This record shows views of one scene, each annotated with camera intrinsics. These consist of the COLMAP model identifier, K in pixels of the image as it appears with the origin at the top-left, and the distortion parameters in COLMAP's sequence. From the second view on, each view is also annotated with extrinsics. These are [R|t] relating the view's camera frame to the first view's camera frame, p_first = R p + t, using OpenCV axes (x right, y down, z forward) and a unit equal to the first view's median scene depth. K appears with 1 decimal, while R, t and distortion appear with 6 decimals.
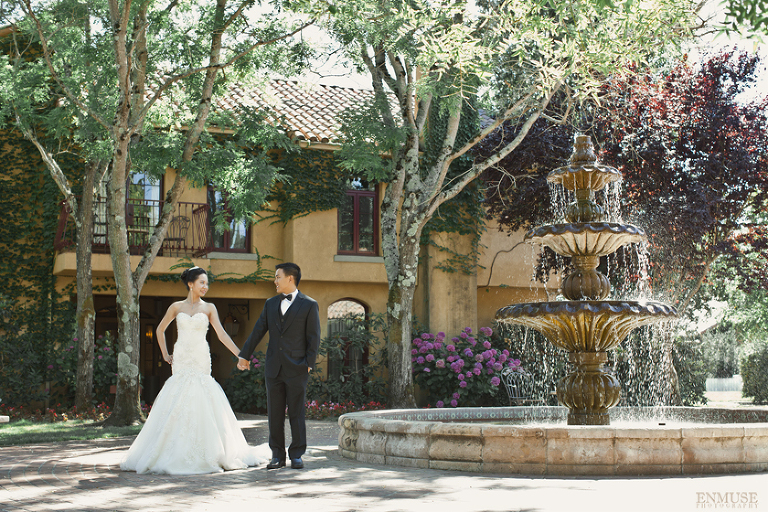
lens RADIAL K [[1107.6, 0, 378.6], [0, 1107.6, 254.9], [0, 0, 1]] dist [-0.113140, 0.000000]
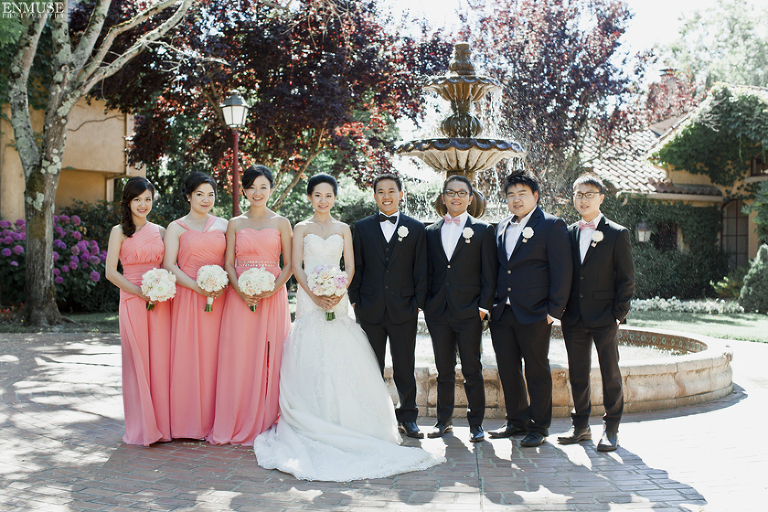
lens RADIAL K [[1107.6, 0, 387.3], [0, 1107.6, 257.9], [0, 0, 1]] dist [-0.113140, 0.000000]
pose [[0.834981, -0.002520, 0.550274, -0.197356], [-0.064960, 0.992546, 0.103116, -0.009930], [-0.546432, -0.121845, 0.828593, 0.122623]]
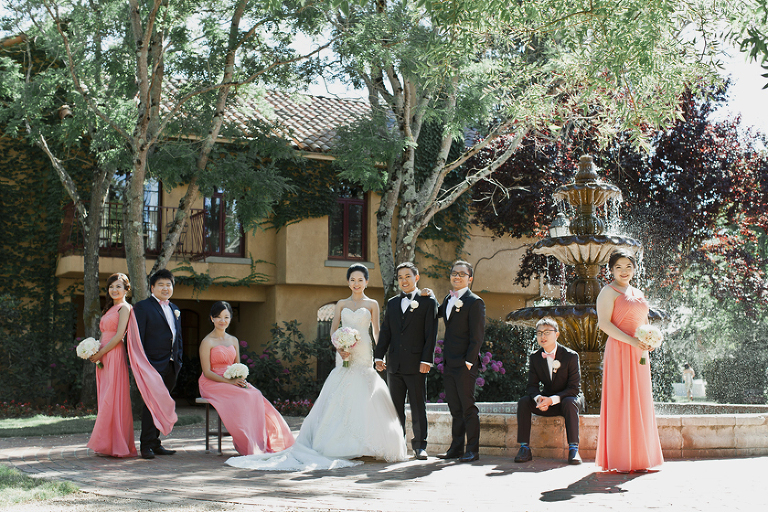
lens RADIAL K [[1107.6, 0, 384.2], [0, 1107.6, 254.0], [0, 0, 1]] dist [-0.113140, 0.000000]
pose [[0.999033, 0.010124, 0.042782, -0.032598], [-0.009932, 0.999940, -0.004709, -0.001418], [-0.042827, 0.004279, 0.999073, -0.050194]]
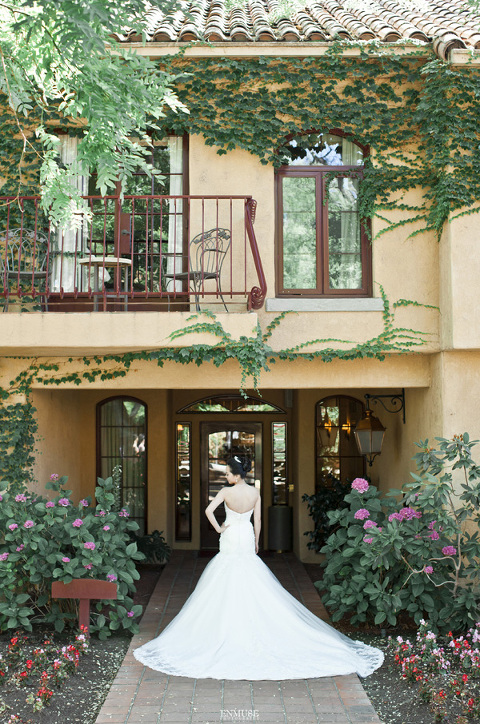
lens RADIAL K [[1044.2, 0, 240.3], [0, 1044.2, 360.7], [0, 0, 1]] dist [-0.113140, 0.000000]
pose [[0.913466, -0.027820, -0.405962, 0.021110], [0.046498, 0.998262, 0.036218, 0.008153], [0.404249, -0.051960, 0.913172, 0.616984]]
